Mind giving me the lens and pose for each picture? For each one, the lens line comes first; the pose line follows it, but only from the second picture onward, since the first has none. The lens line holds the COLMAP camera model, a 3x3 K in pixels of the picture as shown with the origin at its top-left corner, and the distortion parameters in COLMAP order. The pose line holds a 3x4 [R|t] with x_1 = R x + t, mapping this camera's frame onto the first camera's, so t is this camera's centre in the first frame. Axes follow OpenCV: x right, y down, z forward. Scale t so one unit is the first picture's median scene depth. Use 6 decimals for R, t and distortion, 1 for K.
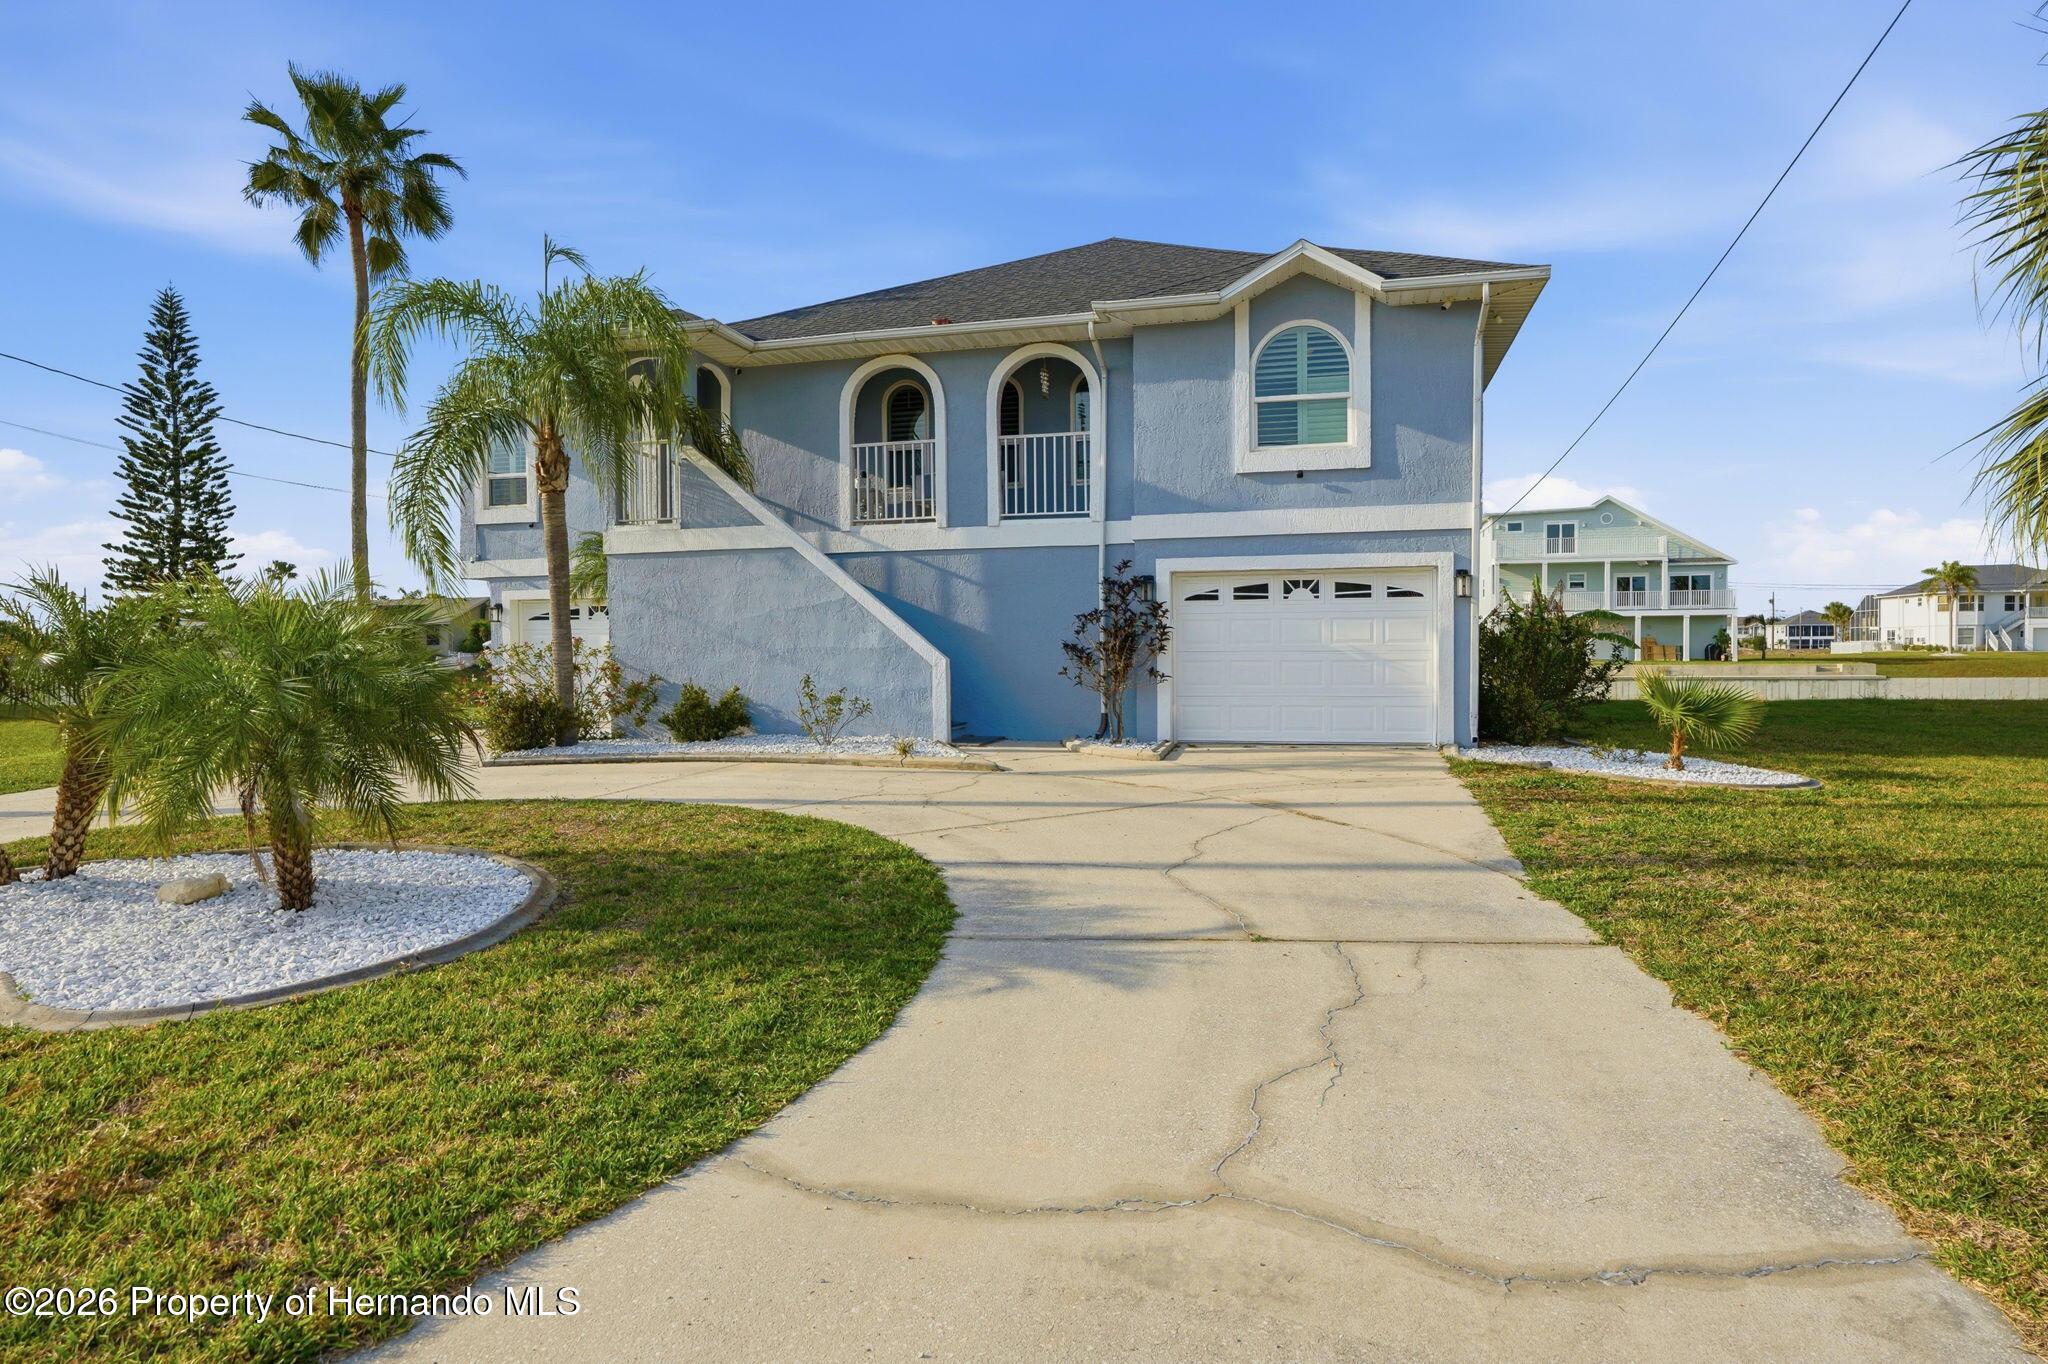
lens RADIAL K [[1207.8, 0, 1013.8], [0, 1207.8, 674.2], [0, 0, 1]] dist [-0.021473, 0.026053]
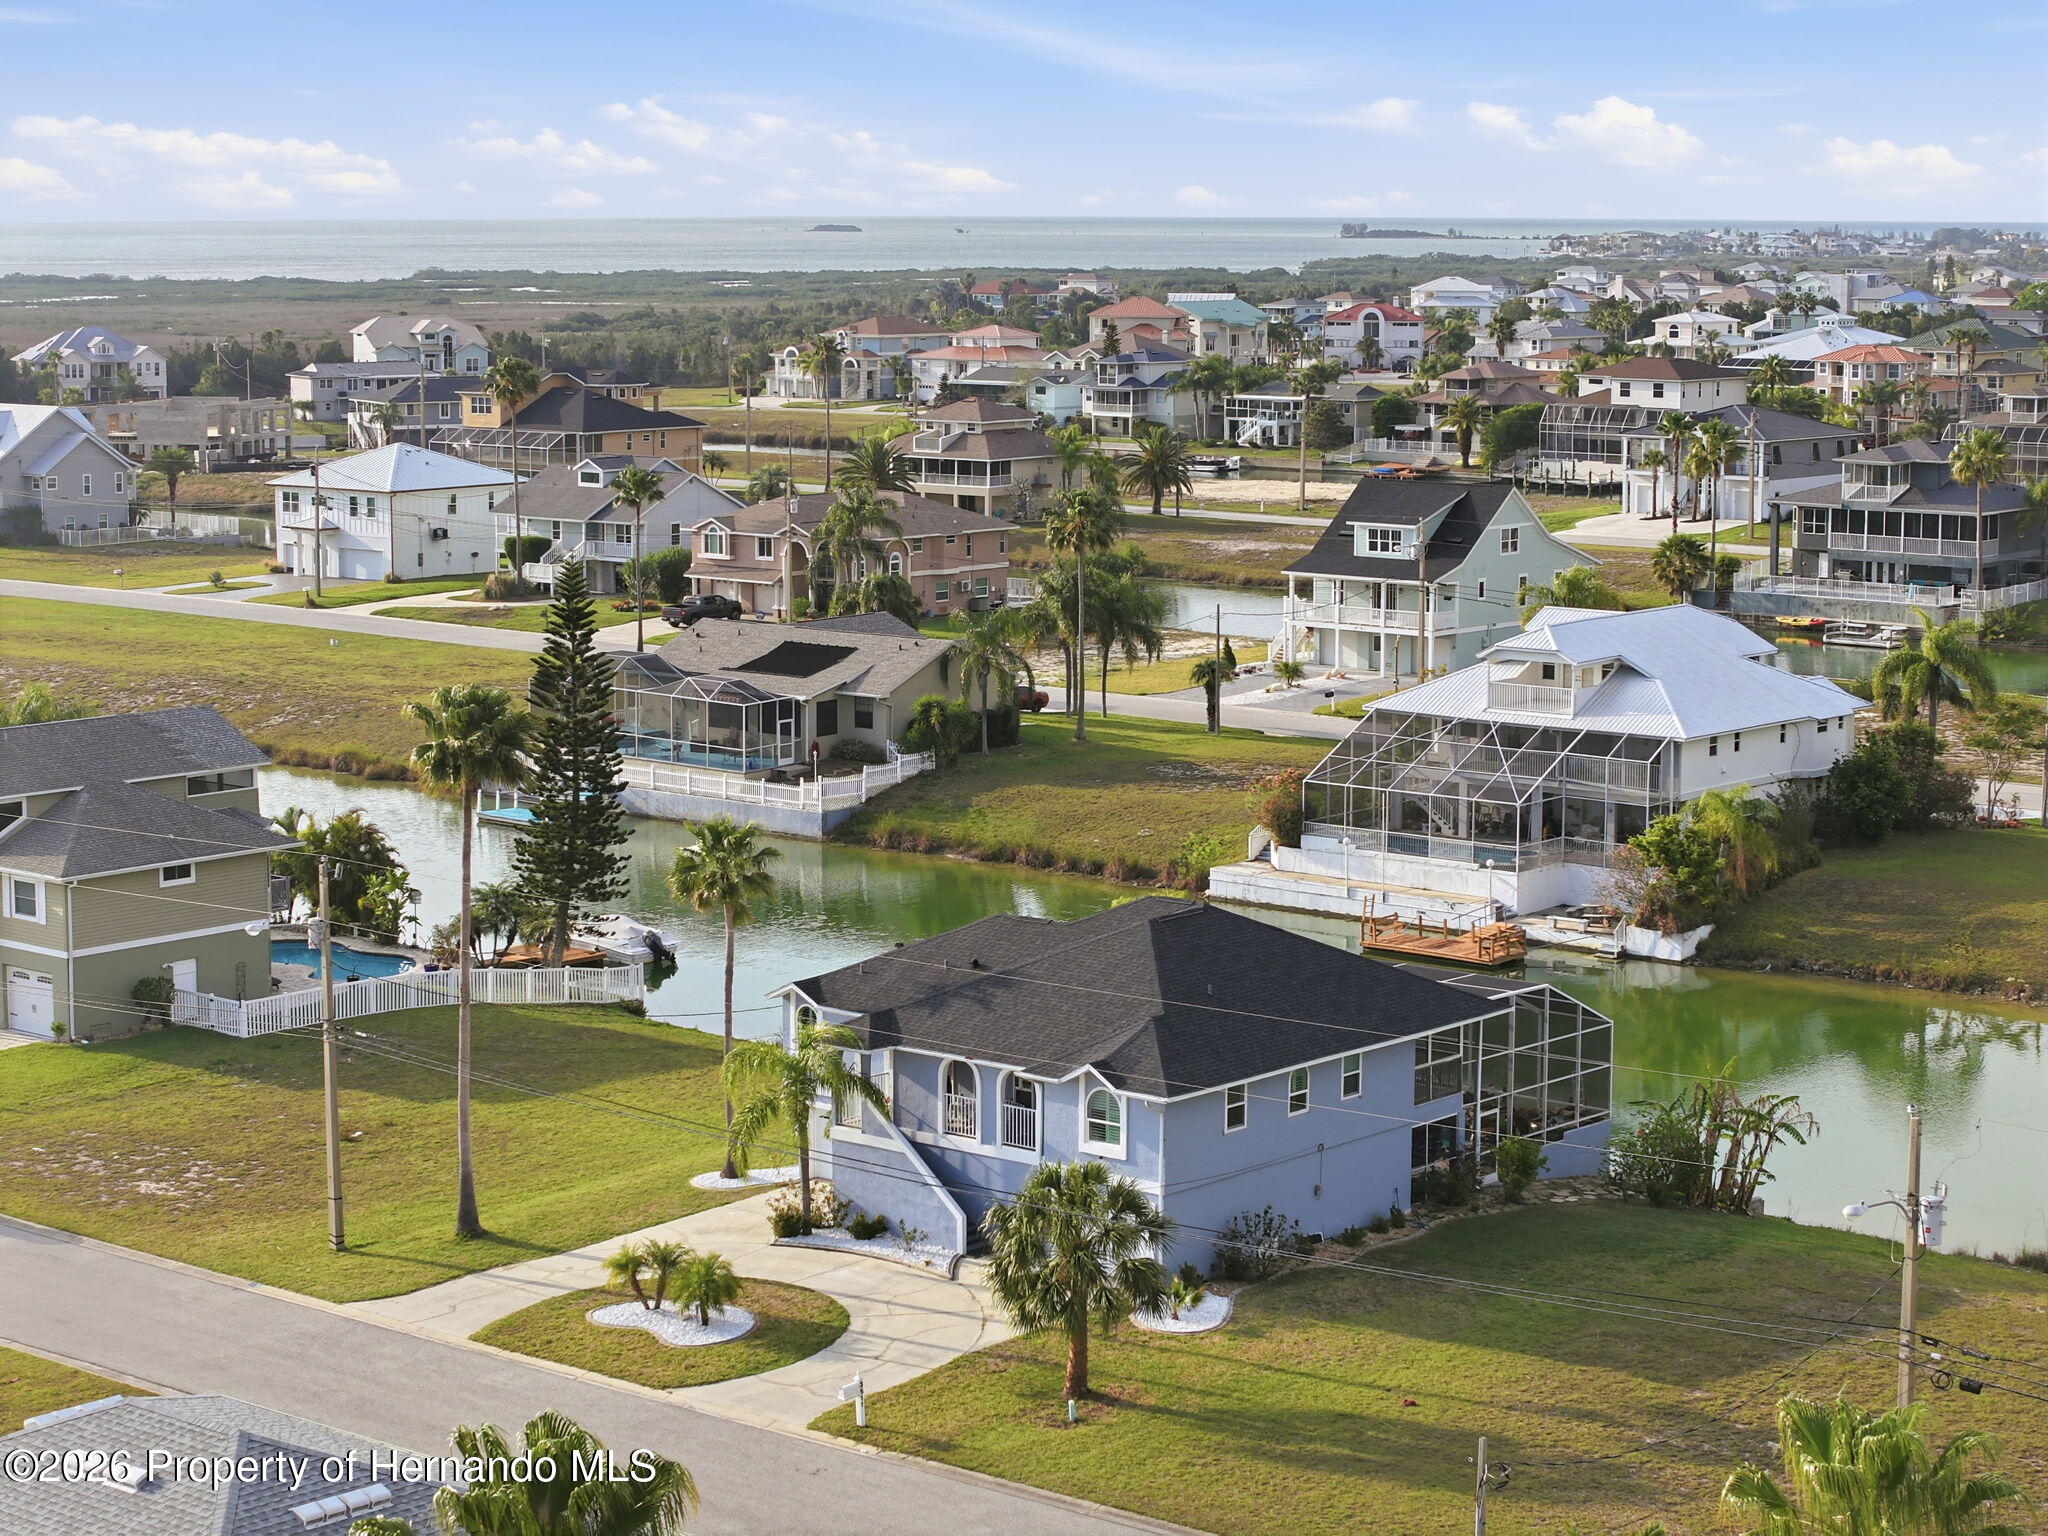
lens RADIAL K [[4070.3, 0, 1024.0], [0, 4070.3, 768.0], [0, 0, 1]] dist [-0.040858, -0.391016]
pose [[0.903631, 0.069717, -0.422600, 2.885837], [-0.021288, 0.992755, 0.118257, -1.576428], [0.427782, -0.097865, 0.898568, -5.098473]]
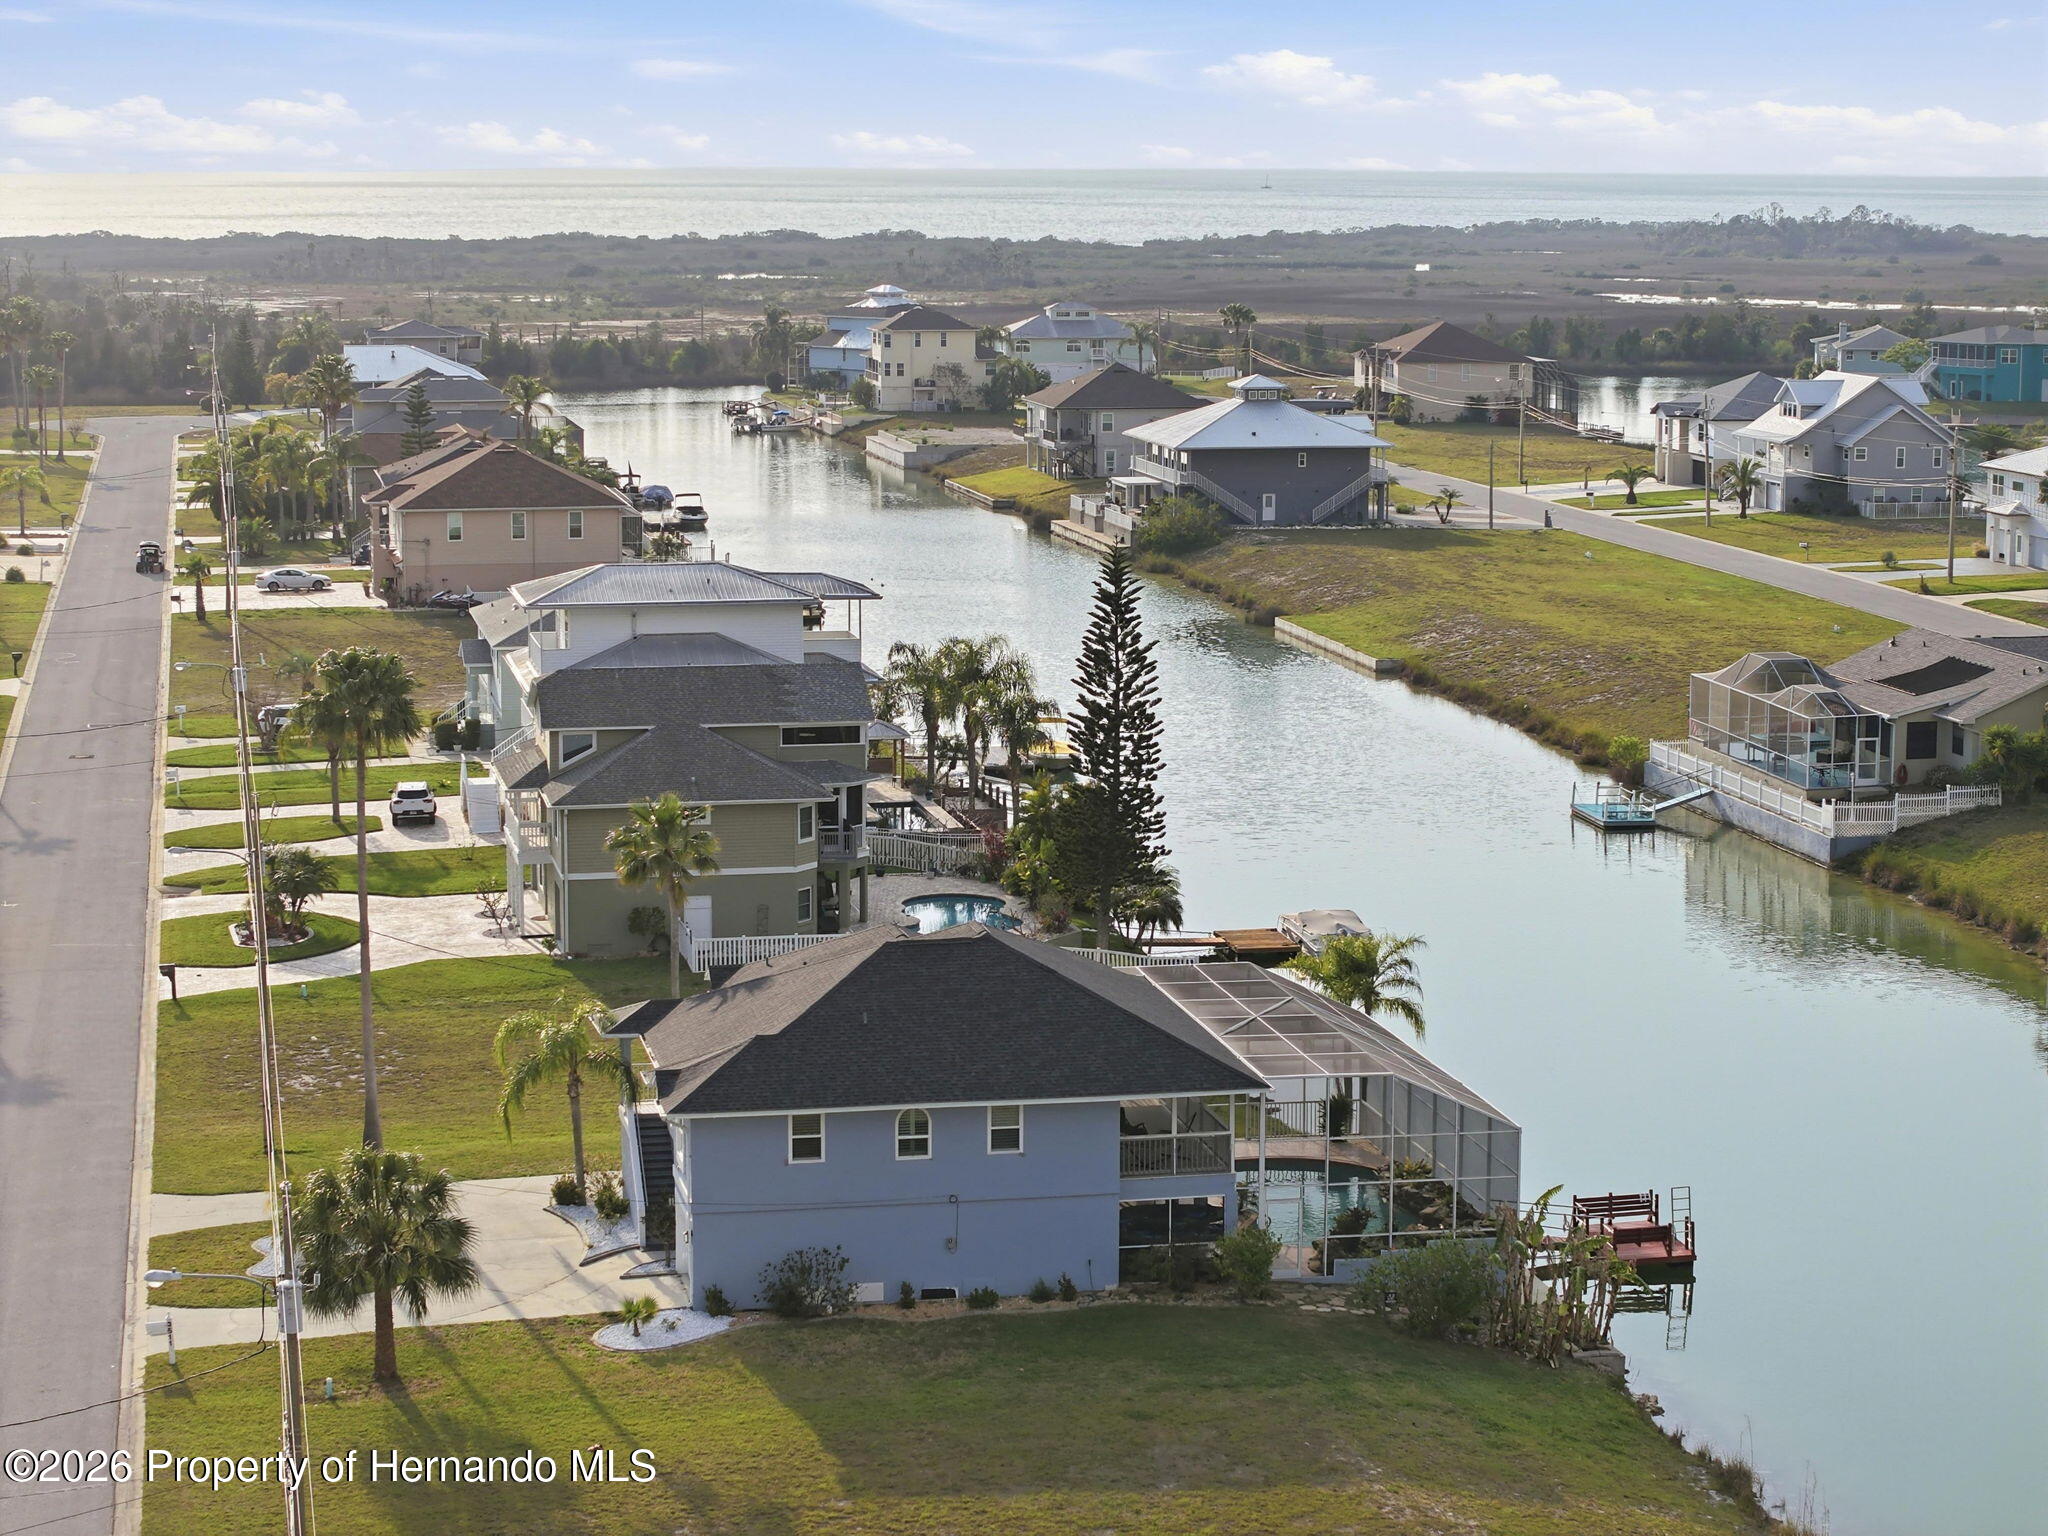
lens RADIAL K [[4070.3, 0, 1024.0], [0, 4070.3, 768.0], [0, 0, 1]] dist [-0.040858, -0.391016]
pose [[0.444227, 0.142568, -0.884498, 6.278678], [-0.028213, 0.988994, 0.145242, -1.778635], [0.895470, -0.039567, 0.443360, -1.462862]]
